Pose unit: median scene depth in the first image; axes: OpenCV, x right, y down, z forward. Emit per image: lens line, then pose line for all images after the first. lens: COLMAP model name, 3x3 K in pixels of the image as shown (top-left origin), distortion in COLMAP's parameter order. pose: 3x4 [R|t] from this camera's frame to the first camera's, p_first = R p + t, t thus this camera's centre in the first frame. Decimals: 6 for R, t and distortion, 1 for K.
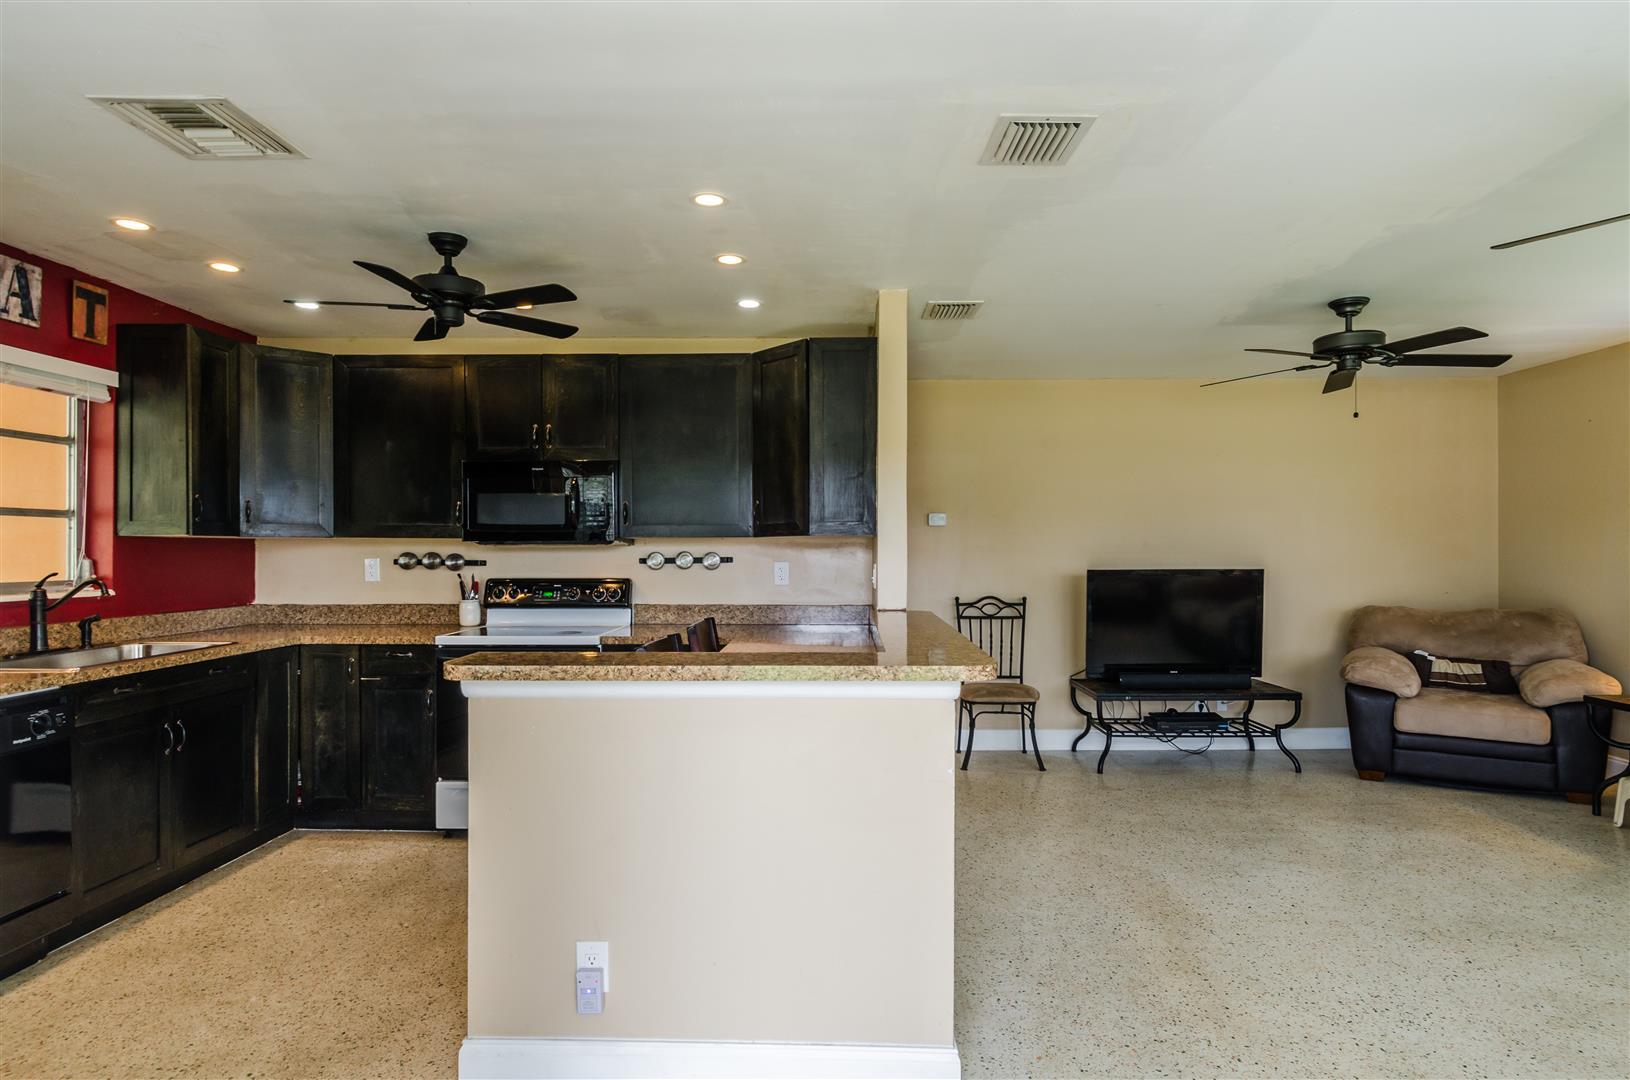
lens RADIAL K [[877.5, 0, 829.4], [0, 877.5, 554.4], [0, 0, 1]] dist [-0.000515, -0.000428]
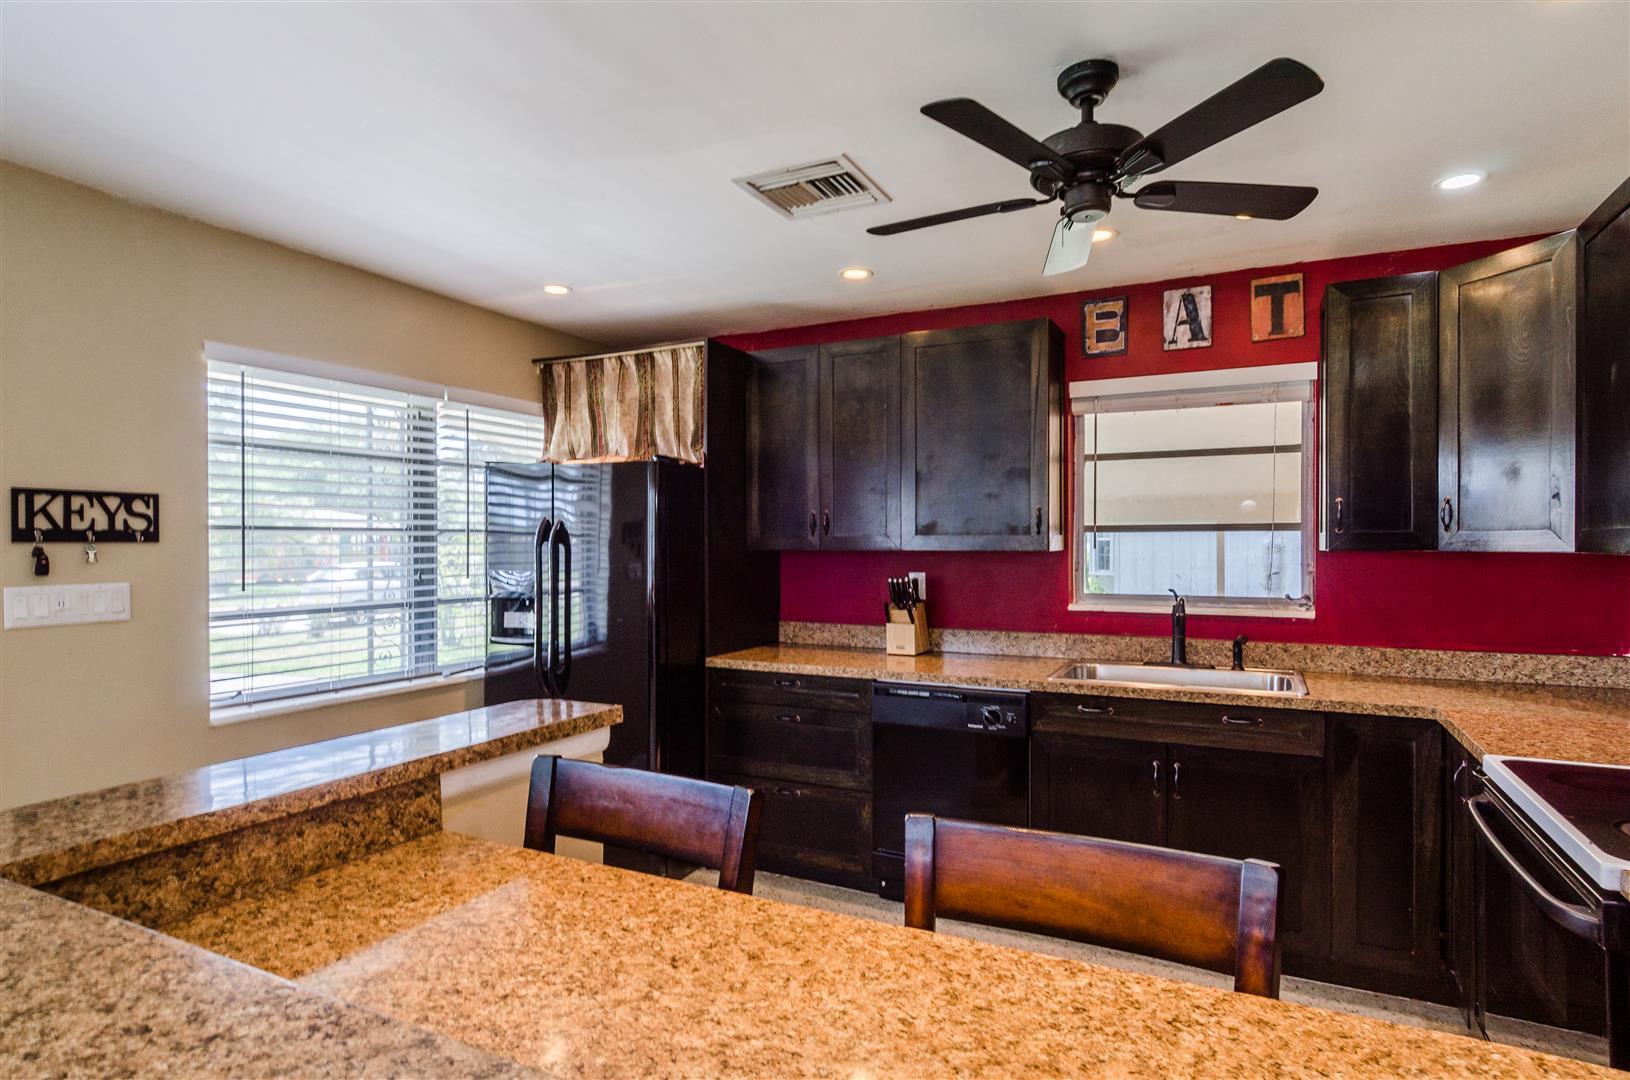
lens RADIAL K [[849.8, 0, 823.4], [0, 849.8, 541.9], [0, 0, 1]] dist [0.001819, -0.000085]
pose [[-0.428812, 0.000915, -0.903393, 0.149864], [-0.001806, 0.999997, 0.001869, -0.028818], [0.903392, 0.002433, -0.428809, 0.880642]]
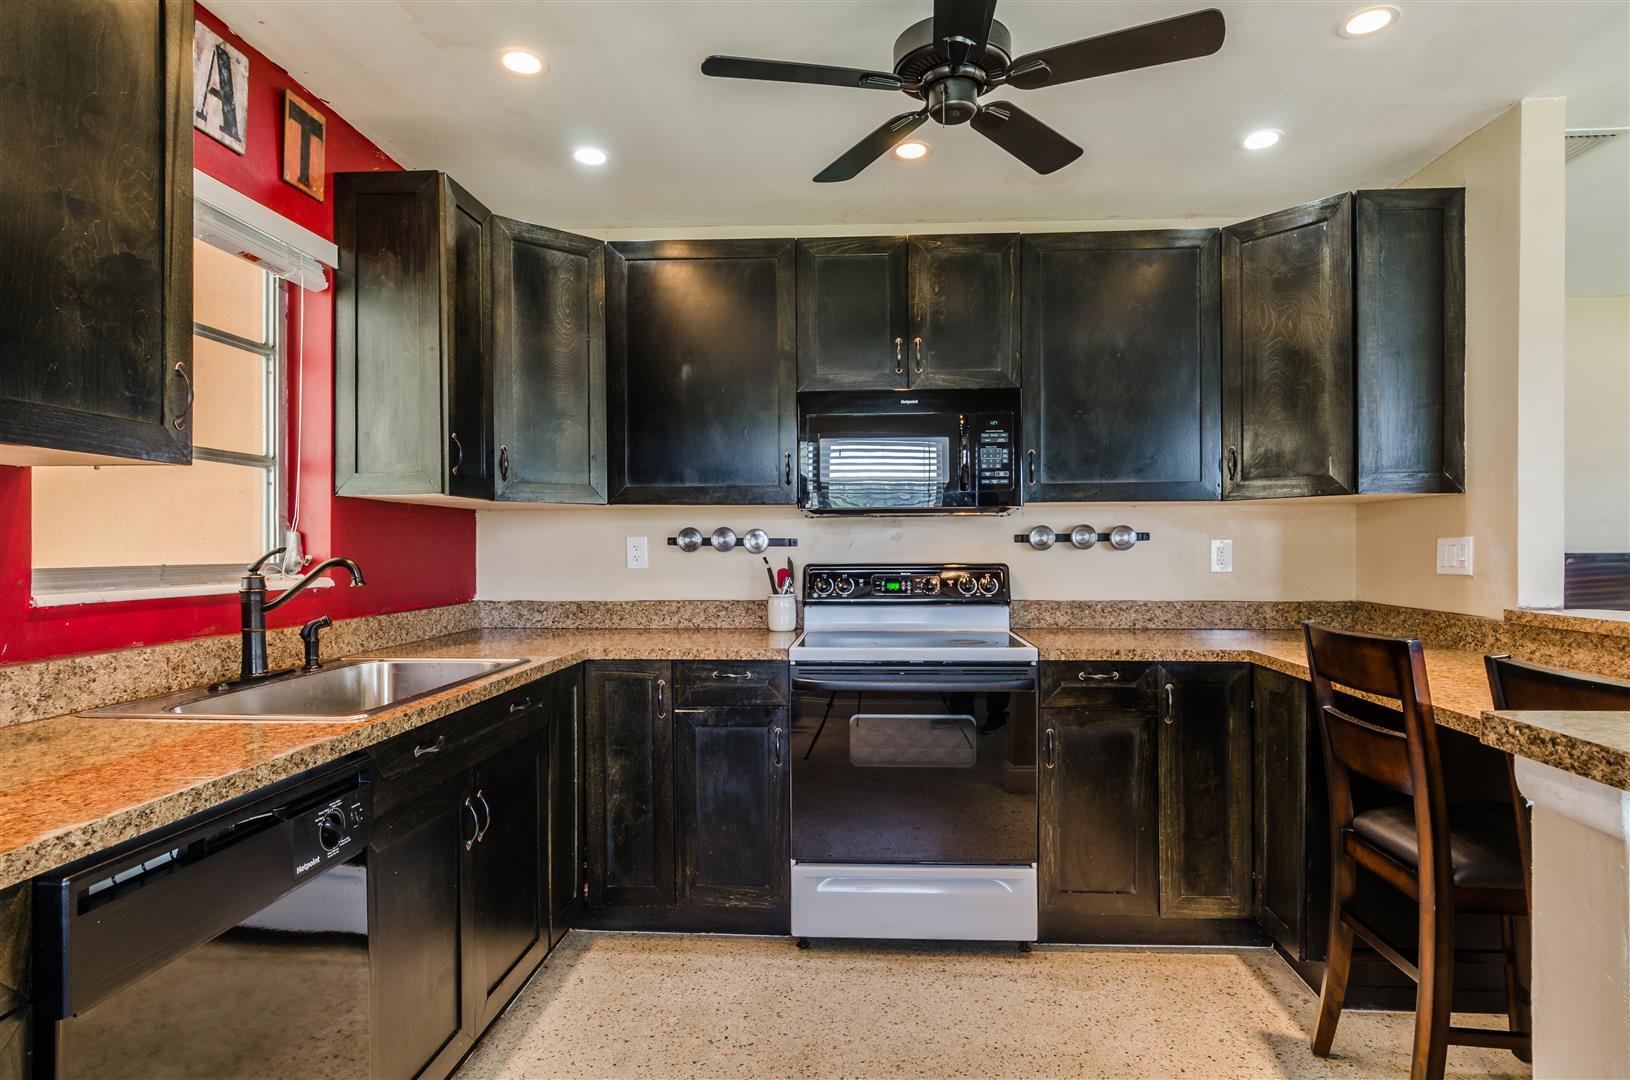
lens RADIAL K [[888.3, 0, 826.9], [0, 888.3, 554.8], [0, 0, 1]] dist [0.026384, -0.031512]
pose [[0.999339, -0.002613, -0.036270, -0.404167], [0.002731, 0.999991, 0.003206, 0.020819], [0.036262, -0.003303, 0.999337, 0.331687]]
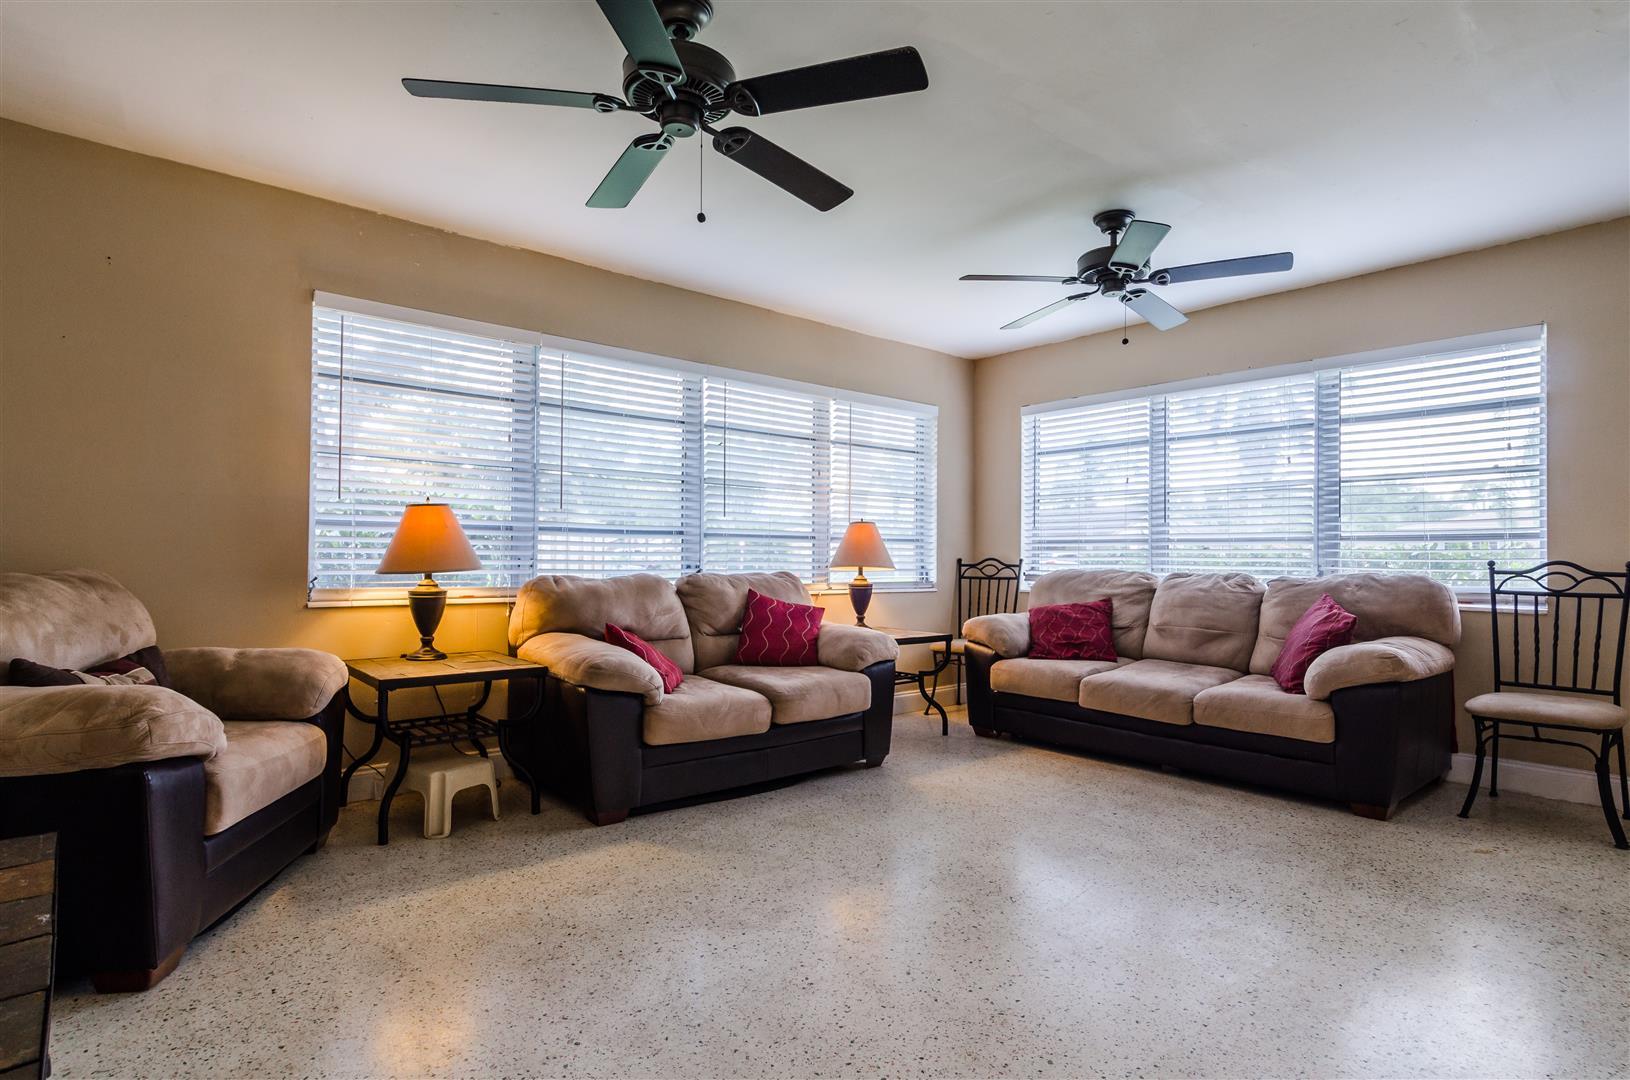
lens RADIAL K [[849.8, 0, 823.4], [0, 849.8, 541.9], [0, 0, 1]] dist [0.001819, -0.000085]
pose [[-0.671420, 0.012581, 0.740970, 0.122489], [-0.003833, 0.999784, -0.020448, 0.067421], [-0.741067, -0.016569, -0.671226, 1.315996]]
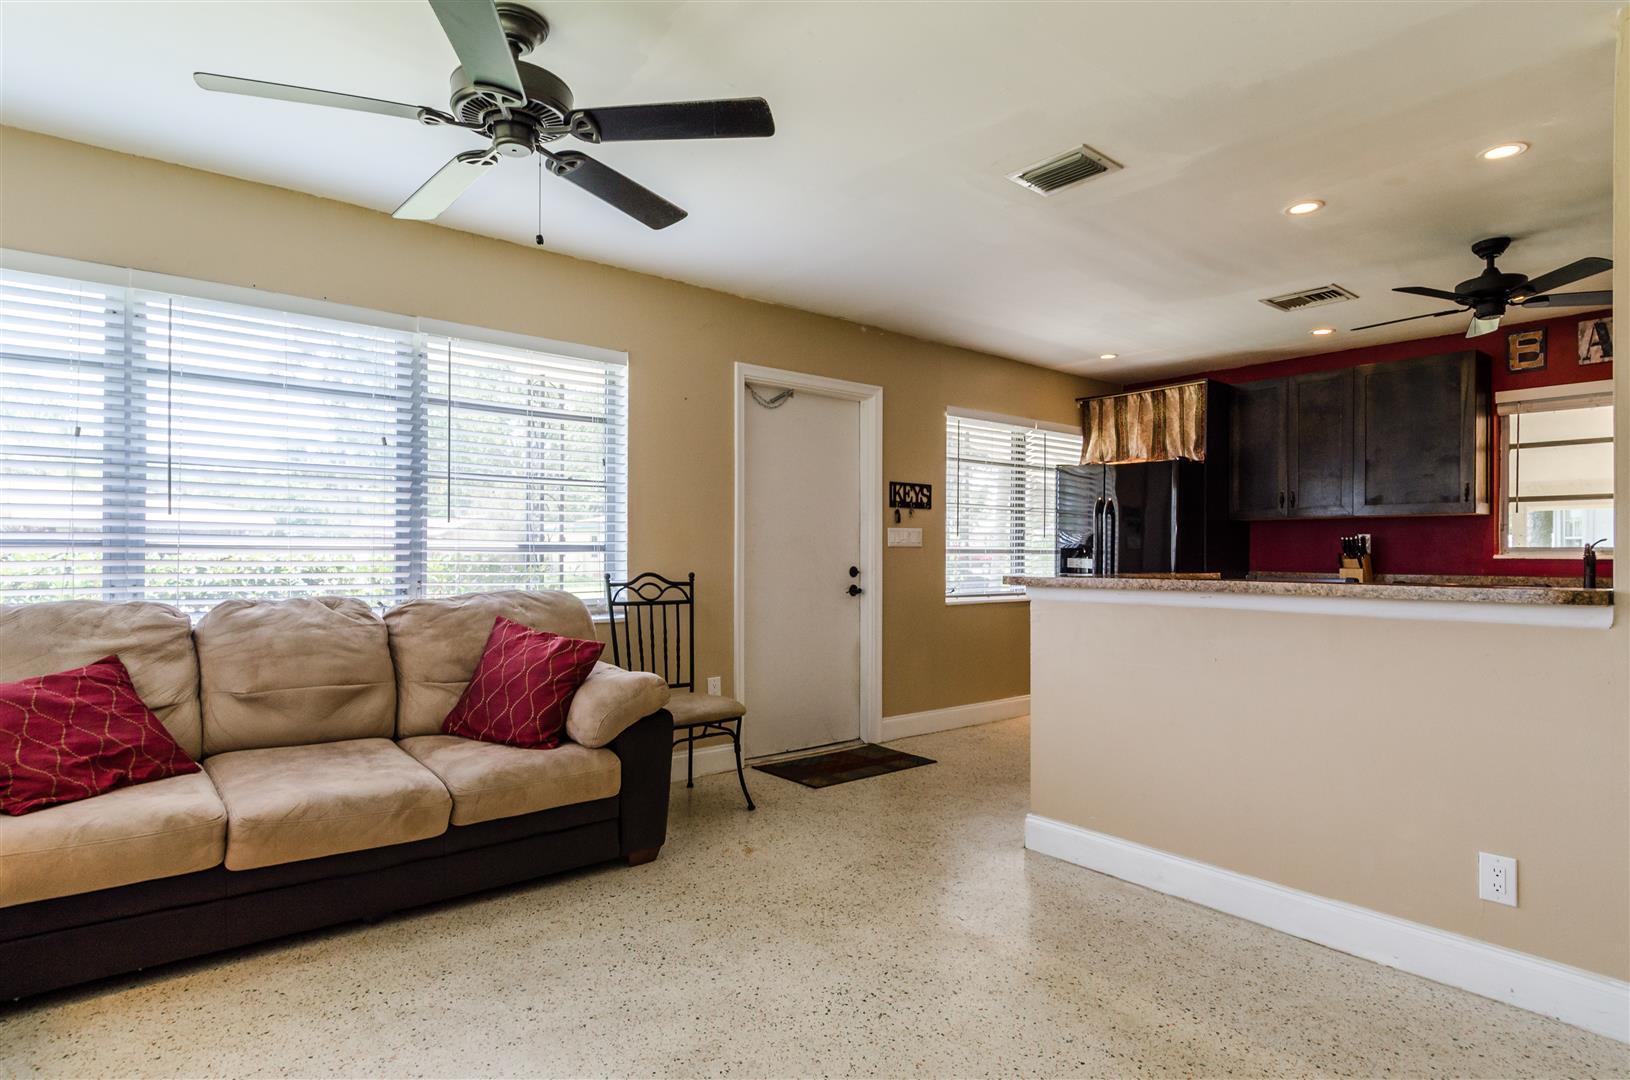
lens RADIAL K [[877.5, 0, 829.4], [0, 877.5, 554.4], [0, 0, 1]] dist [-0.000515, -0.000428]
pose [[-0.746200, -0.001341, -0.665721, 0.796634], [-0.005554, 0.999976, 0.004211, 0.039163], [0.665699, 0.006840, -0.746189, 1.038753]]
